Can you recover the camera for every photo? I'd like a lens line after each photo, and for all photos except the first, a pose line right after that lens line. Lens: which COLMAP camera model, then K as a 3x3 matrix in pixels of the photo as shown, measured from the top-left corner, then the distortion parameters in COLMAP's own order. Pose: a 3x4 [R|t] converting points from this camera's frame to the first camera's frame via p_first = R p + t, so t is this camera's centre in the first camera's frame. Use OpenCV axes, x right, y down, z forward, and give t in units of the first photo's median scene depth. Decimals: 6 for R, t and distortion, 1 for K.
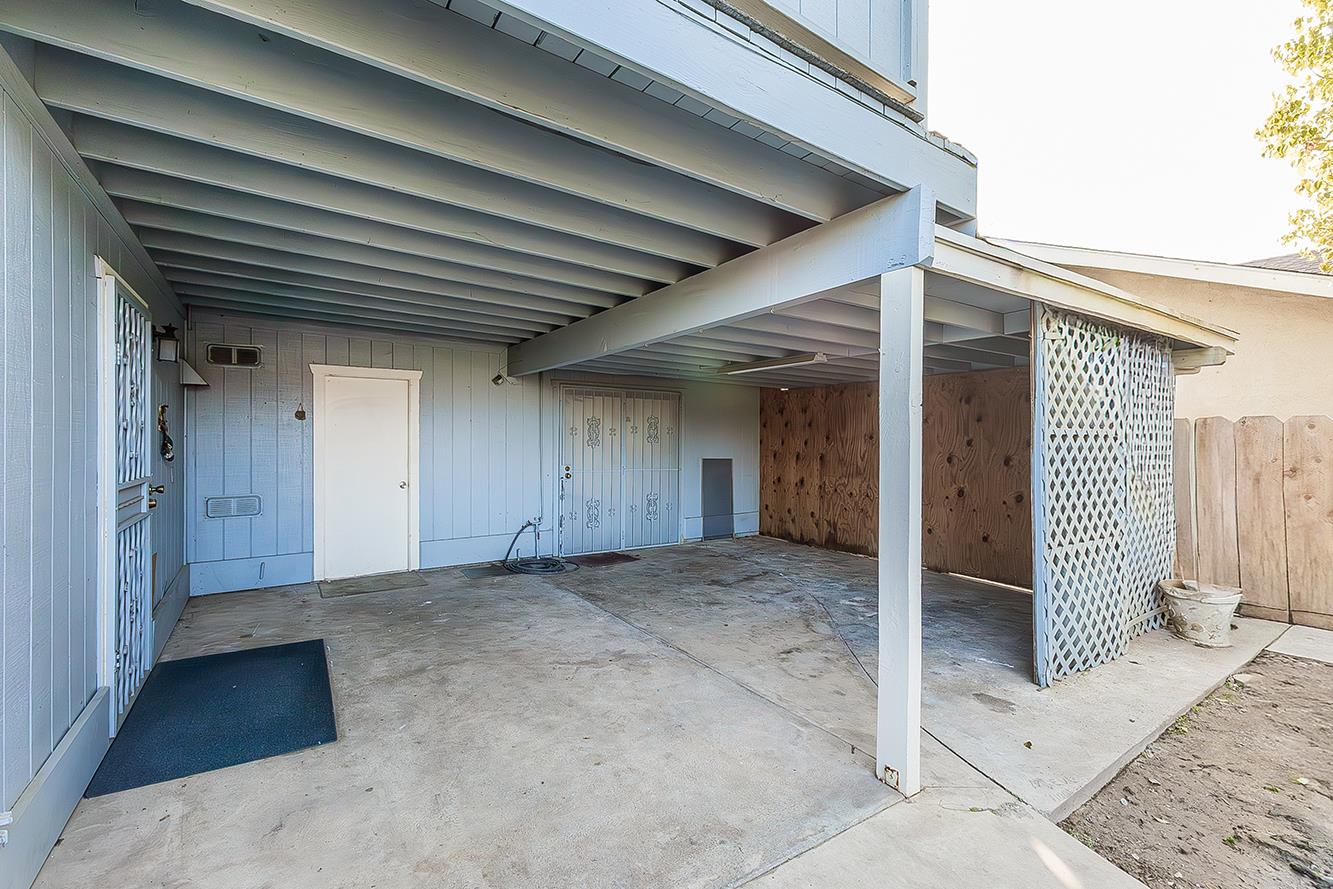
lens RADIAL K [[561.2, 0, 658.7], [0, 561.2, 441.3], [0, 0, 1]] dist [0.001782, 0.000362]
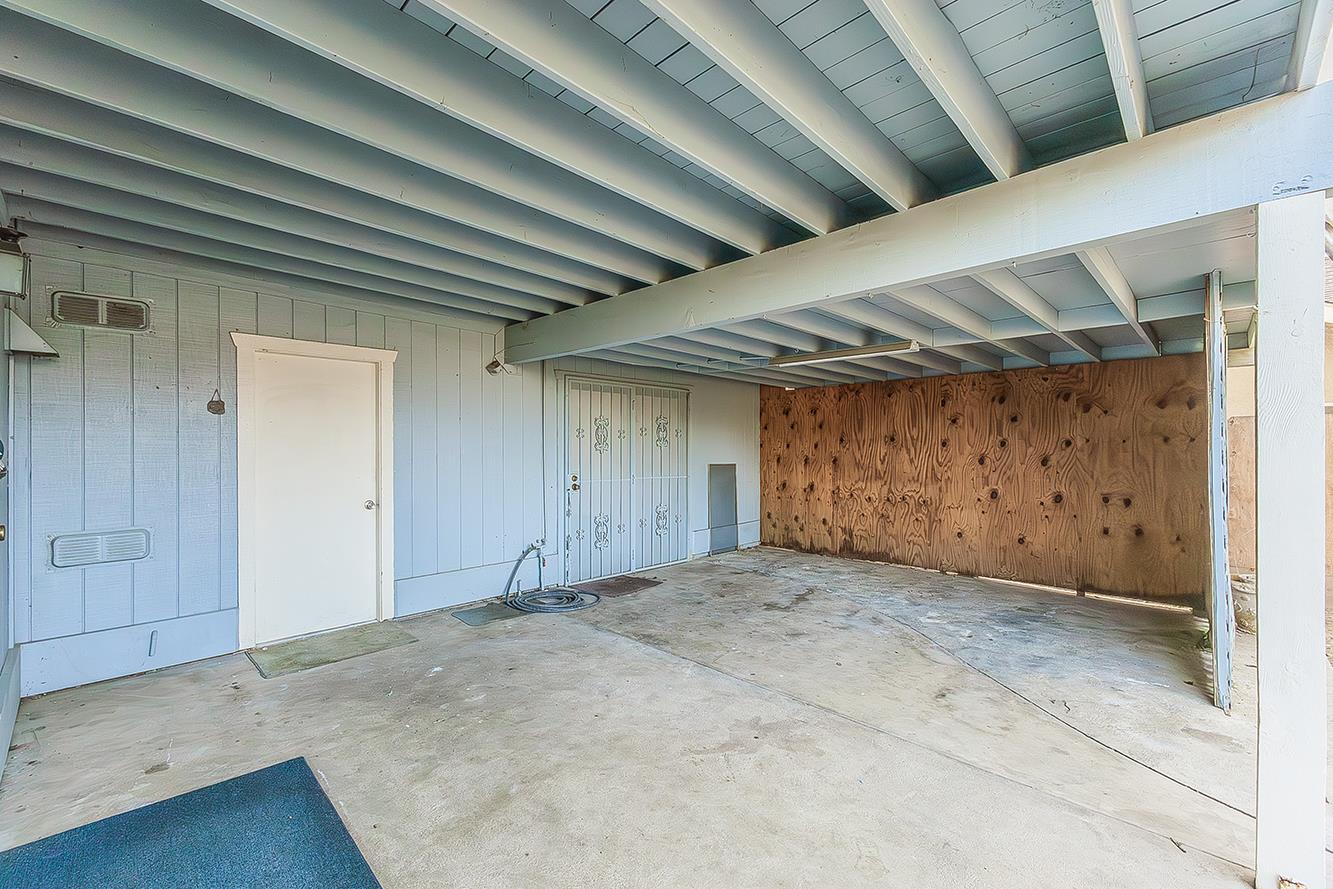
lens RADIAL K [[543.1, 0, 675.6], [0, 543.1, 447.9], [0, 0, 1]] dist [0.002316, -0.000383]
pose [[0.973756, -0.007800, 0.227461, -0.244718], [0.008229, 0.999966, -0.000940, 0.007716], [-0.227446, 0.002787, 0.973787, 0.232367]]
